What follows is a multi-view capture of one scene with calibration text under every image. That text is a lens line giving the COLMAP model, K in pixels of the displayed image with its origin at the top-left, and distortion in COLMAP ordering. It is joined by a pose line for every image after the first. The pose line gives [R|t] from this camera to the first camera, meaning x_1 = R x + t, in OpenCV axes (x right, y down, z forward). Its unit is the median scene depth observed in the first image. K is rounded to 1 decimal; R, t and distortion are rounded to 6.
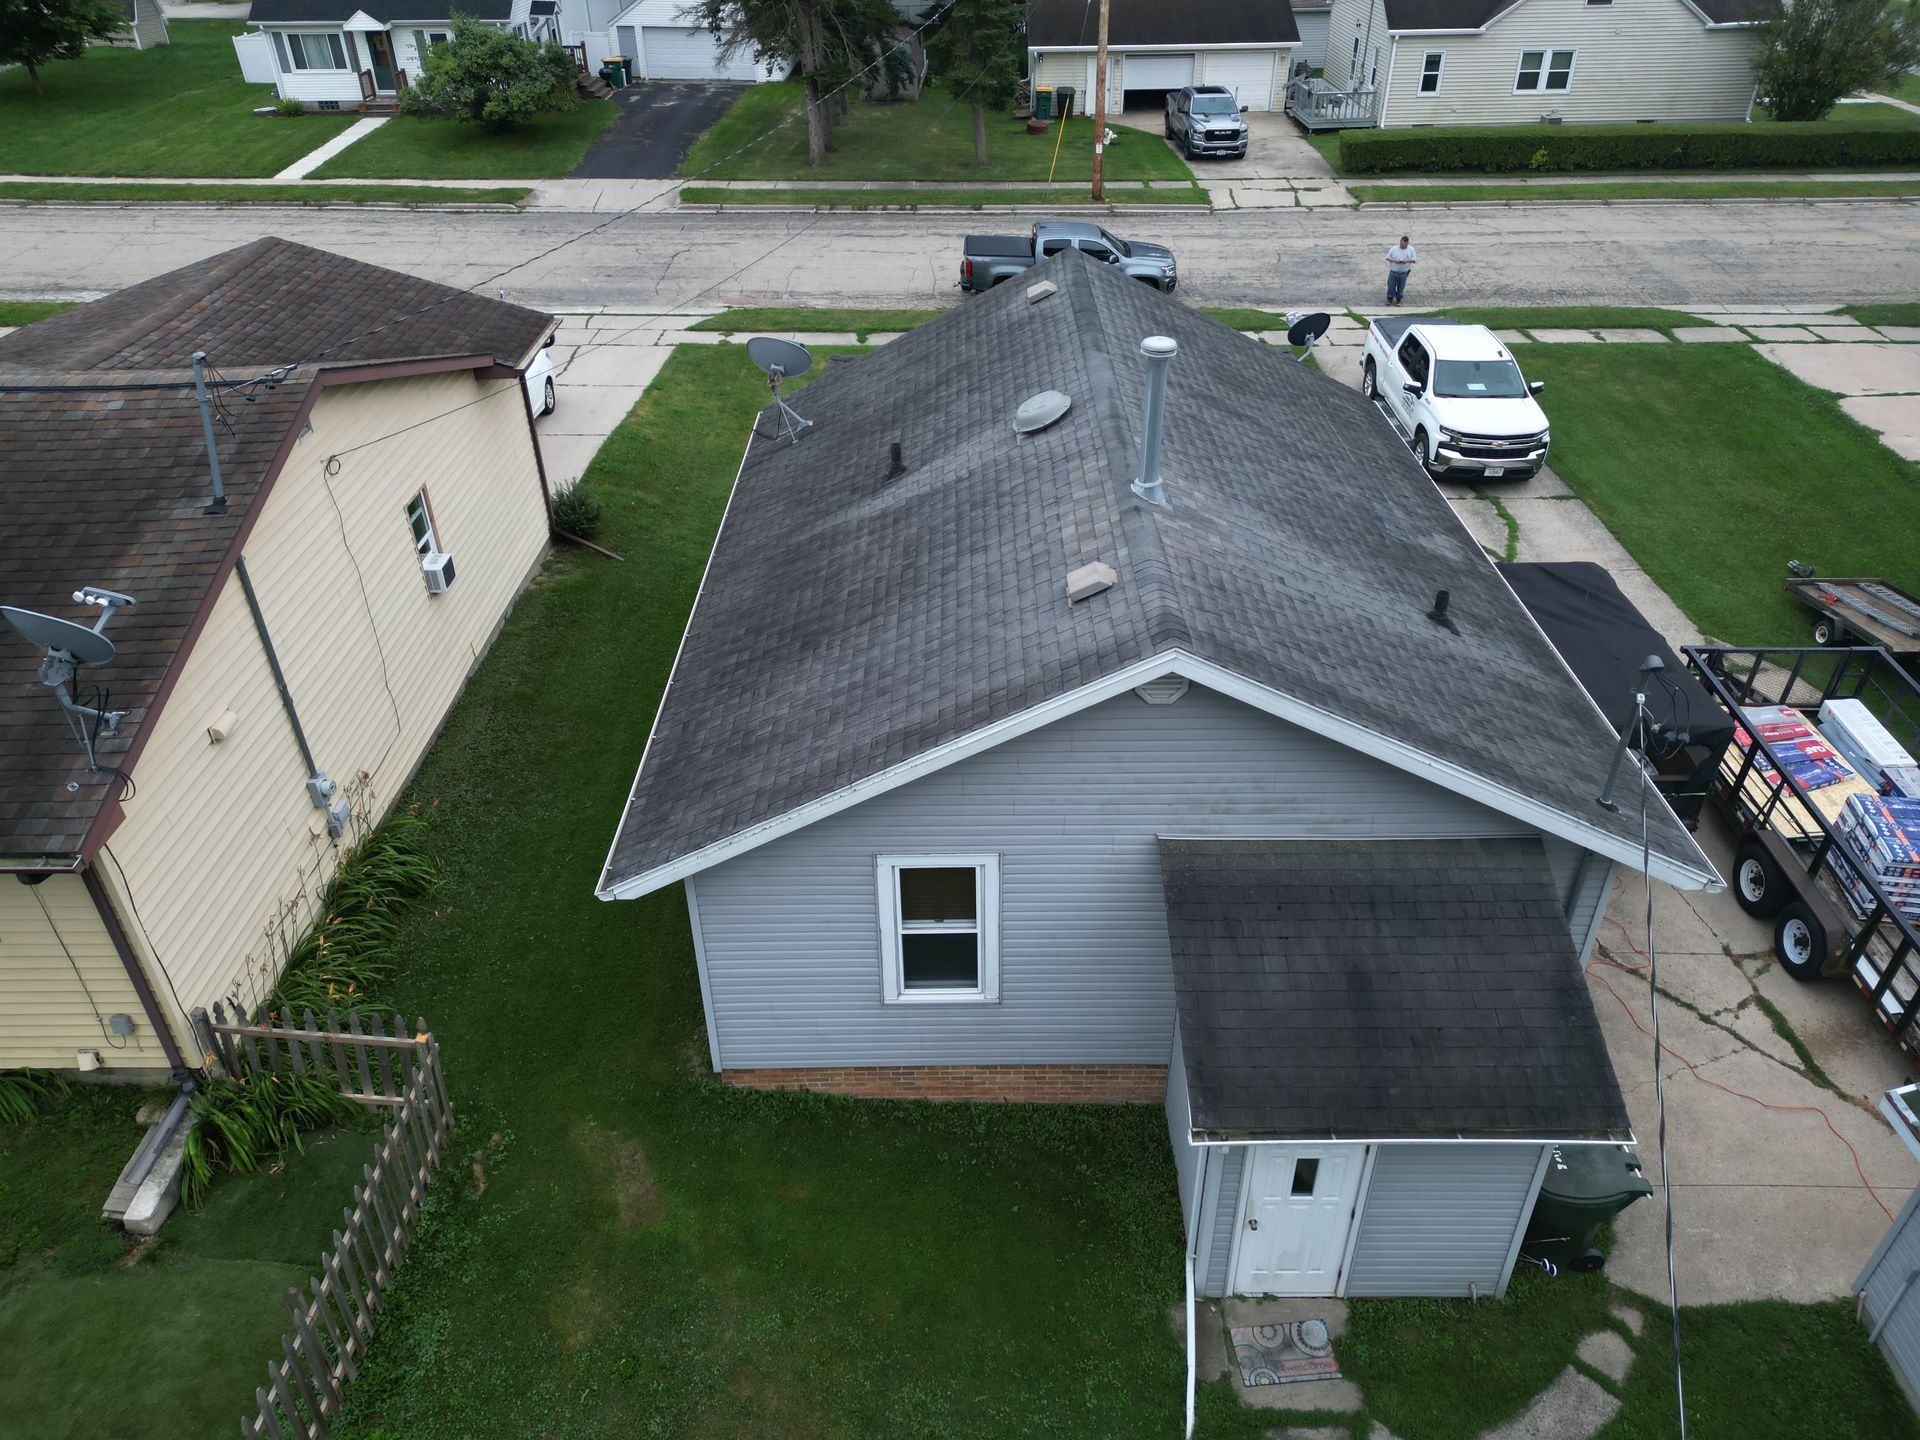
lens RADIAL K [[1341.4, 0, 964.0], [0, 1341.4, 716.5], [0, 0, 1]] dist [0.066857, -0.056692]
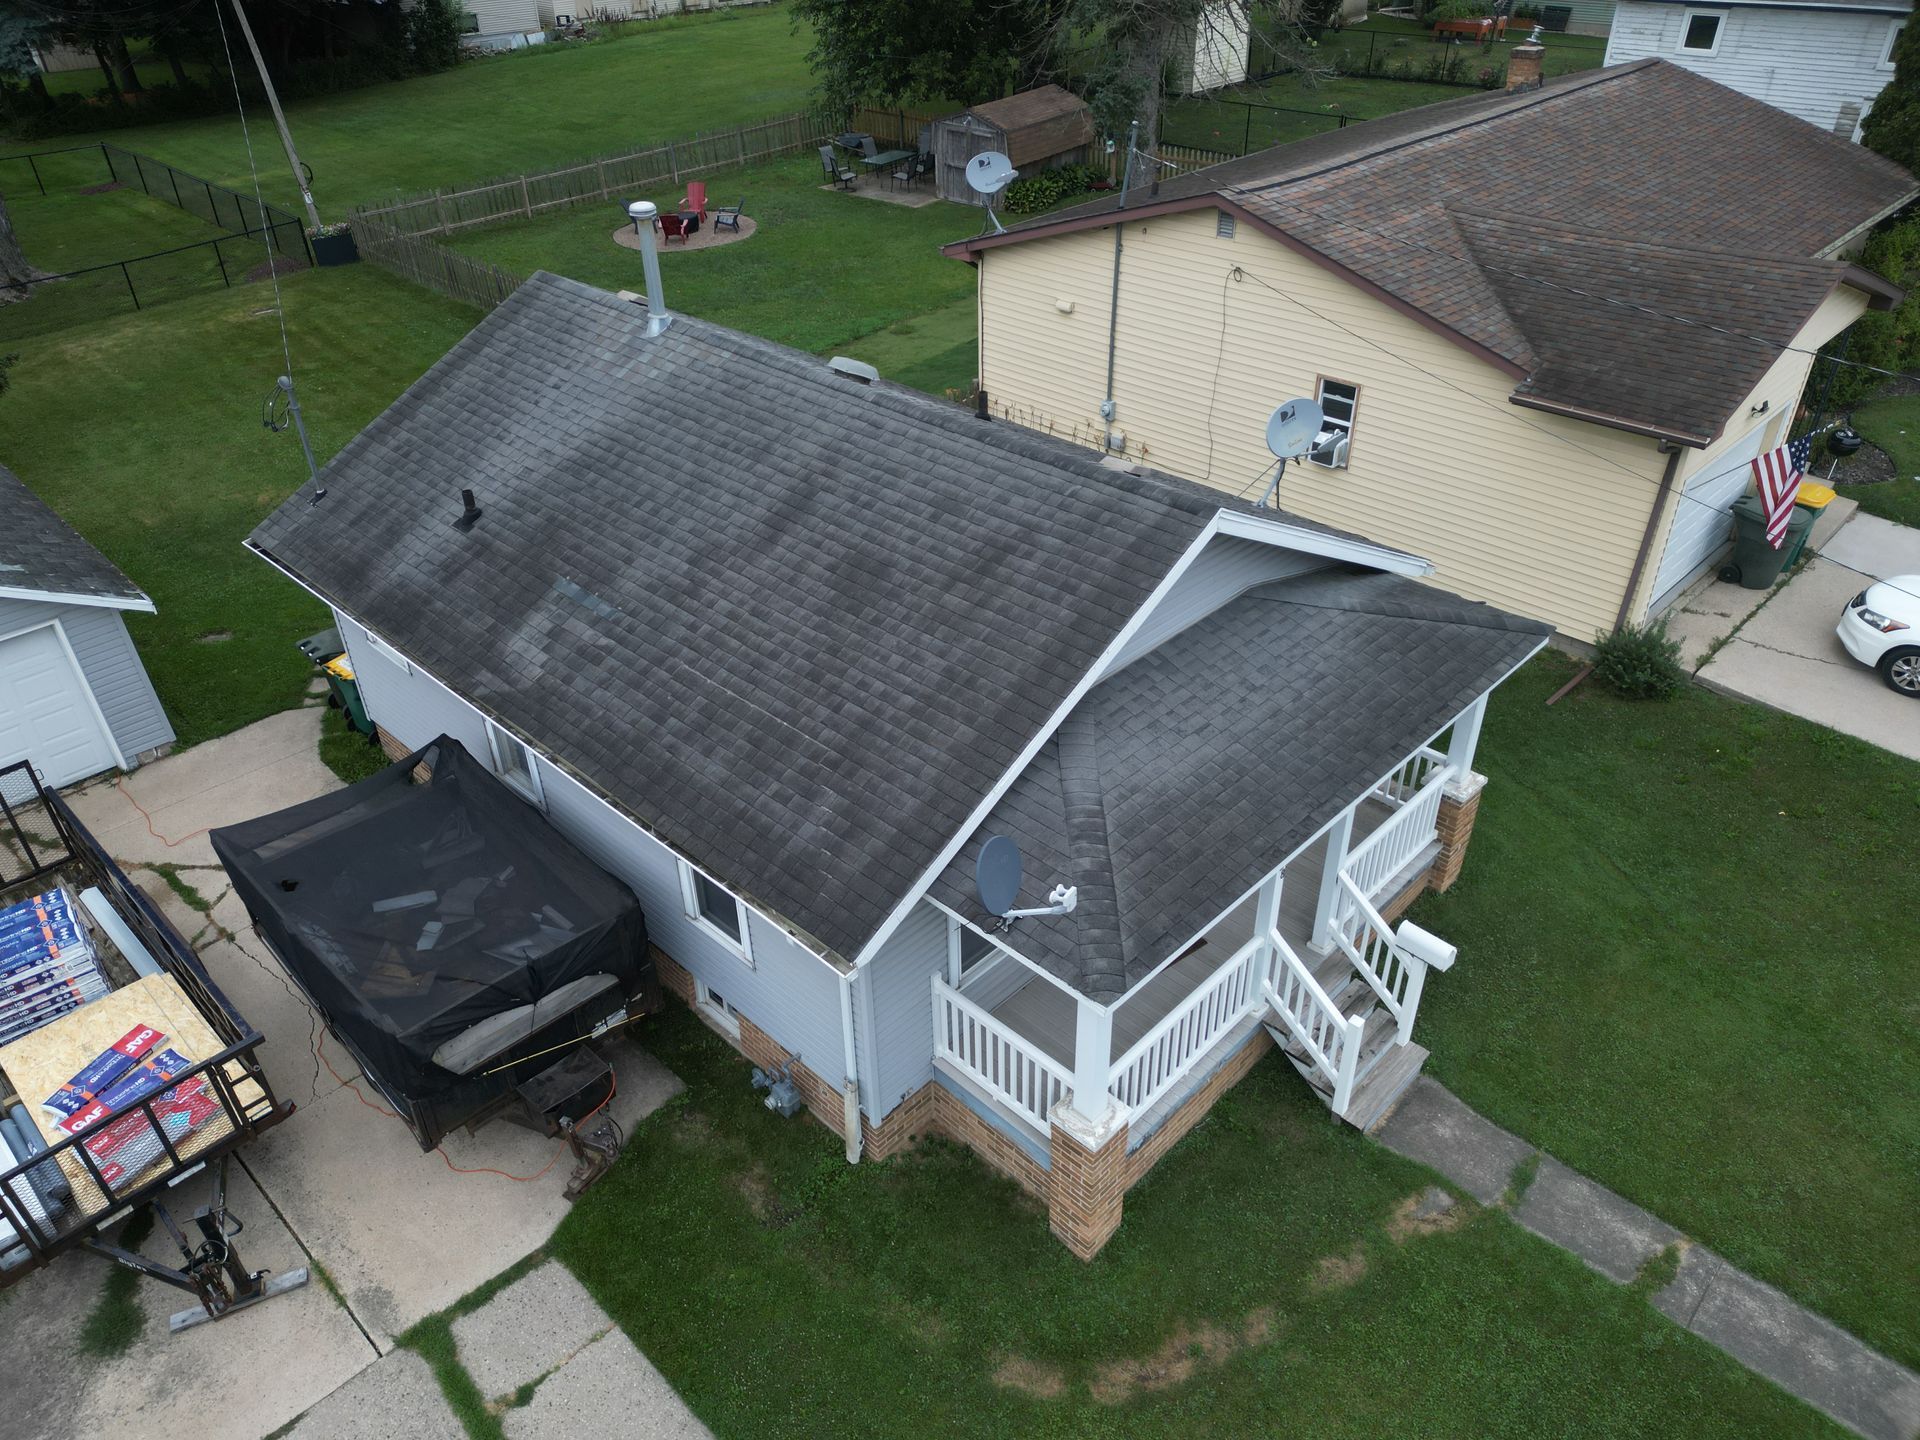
lens RADIAL K [[1341.4, 0, 962.0], [0, 1341.4, 718.6], [0, 0, 1]] dist [0.066857, -0.056692]
pose [[-0.696098, 0.418745, -0.583181, 0.597789], [-0.377218, 0.477817, 0.793346, -0.791597], [0.610863, 0.772233, -0.174649, 1.176958]]
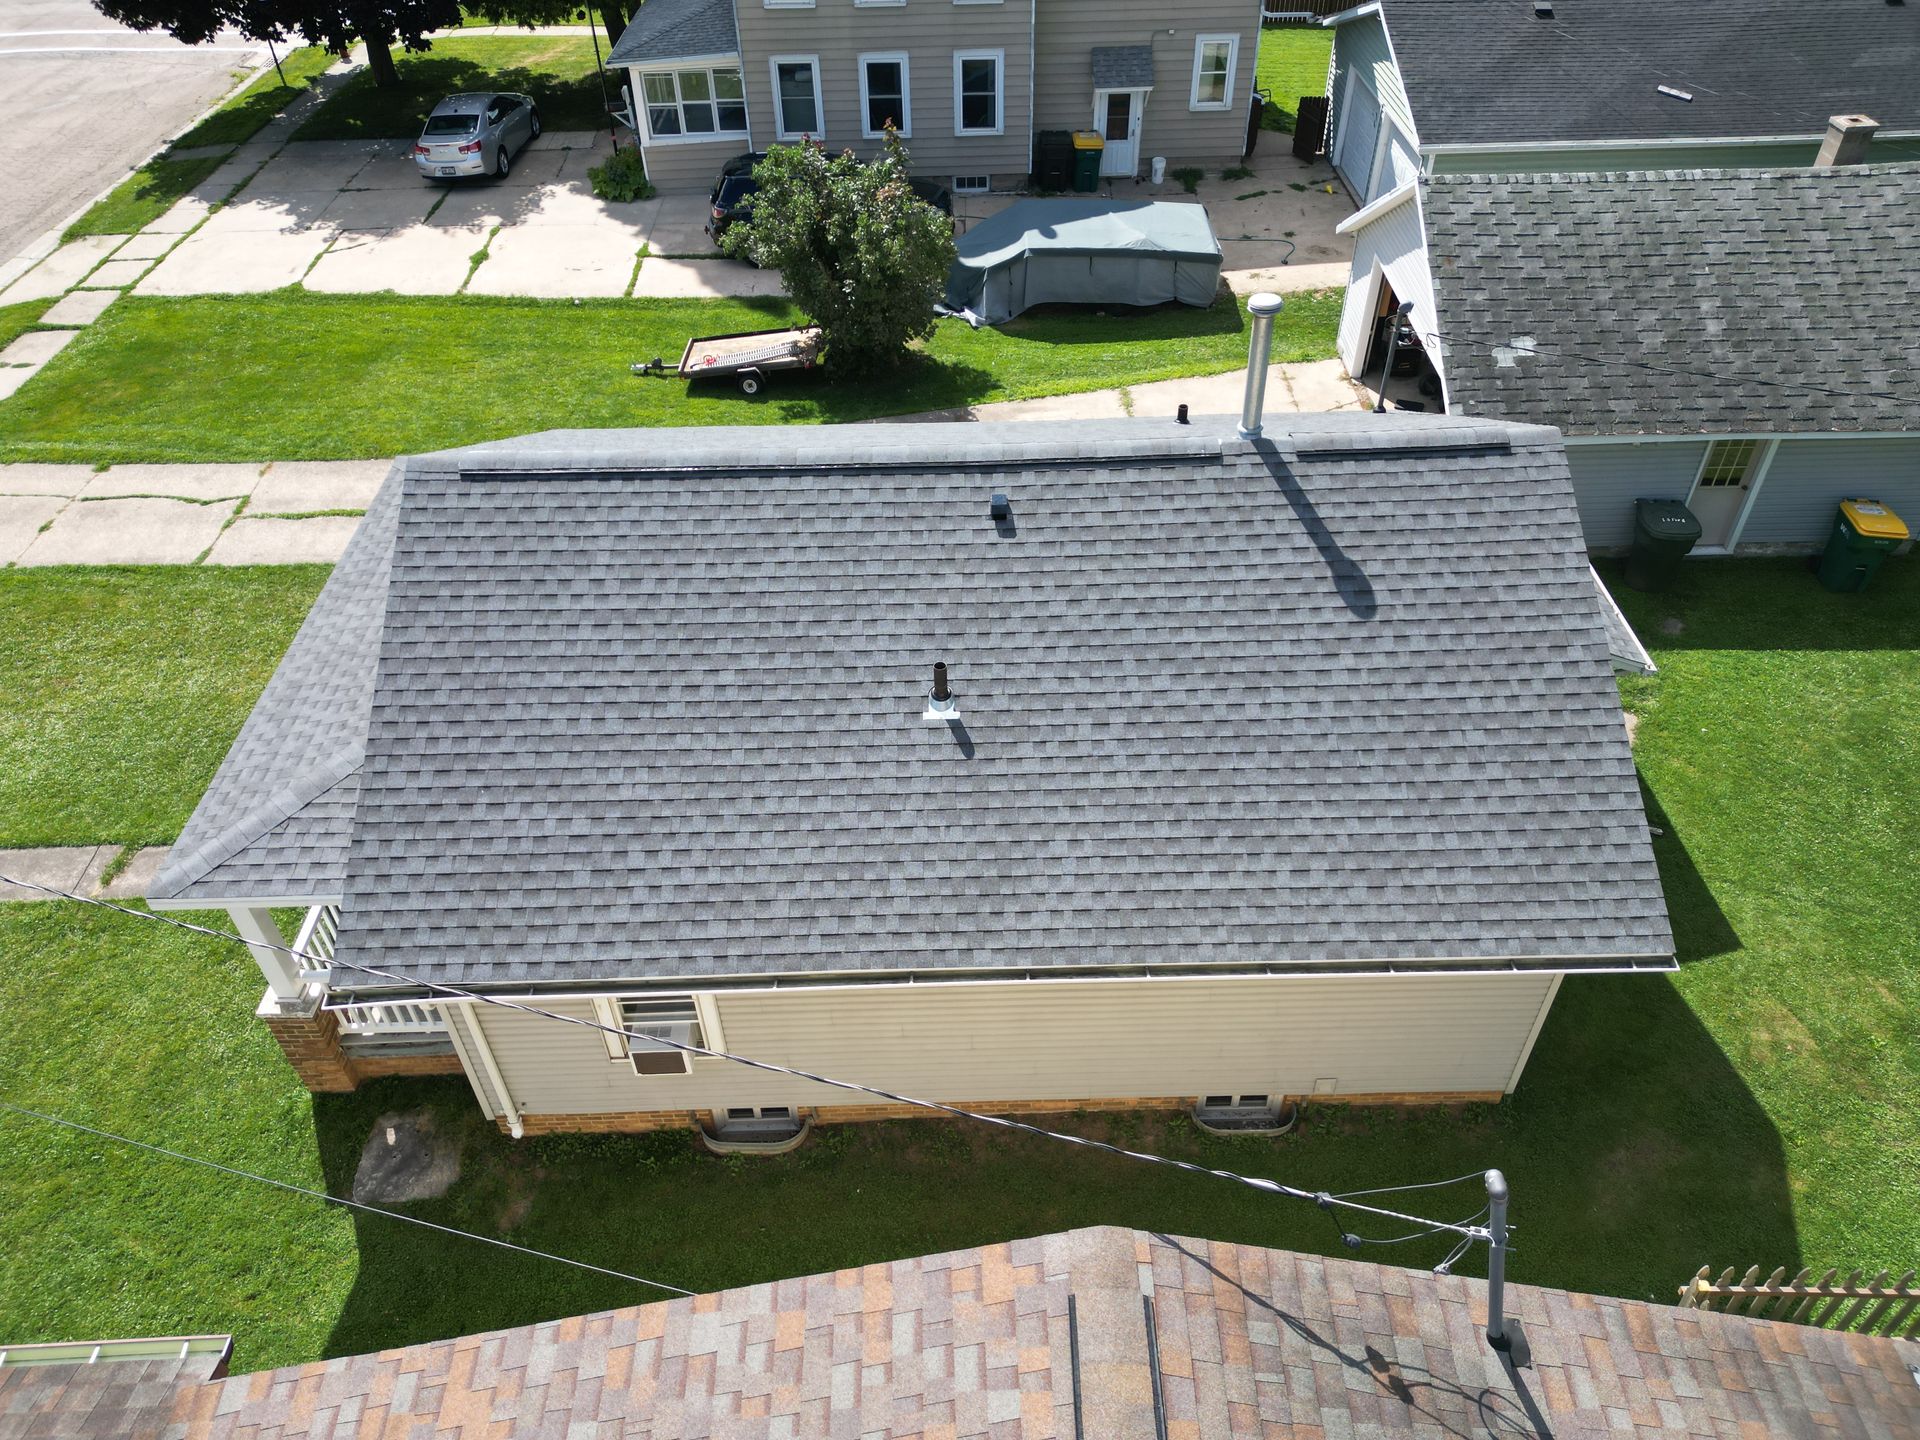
lens RADIAL K [[1341.4, 0, 959.9], [0, 1341.4, 726.5], [0, 0, 1]] dist [0.066857, -0.056692]
pose [[-0.012202, -0.656933, 0.753850, -0.558356], [0.568250, 0.615779, 0.545810, -0.507023], [-0.822765, 0.435035, 0.365789, 0.616123]]
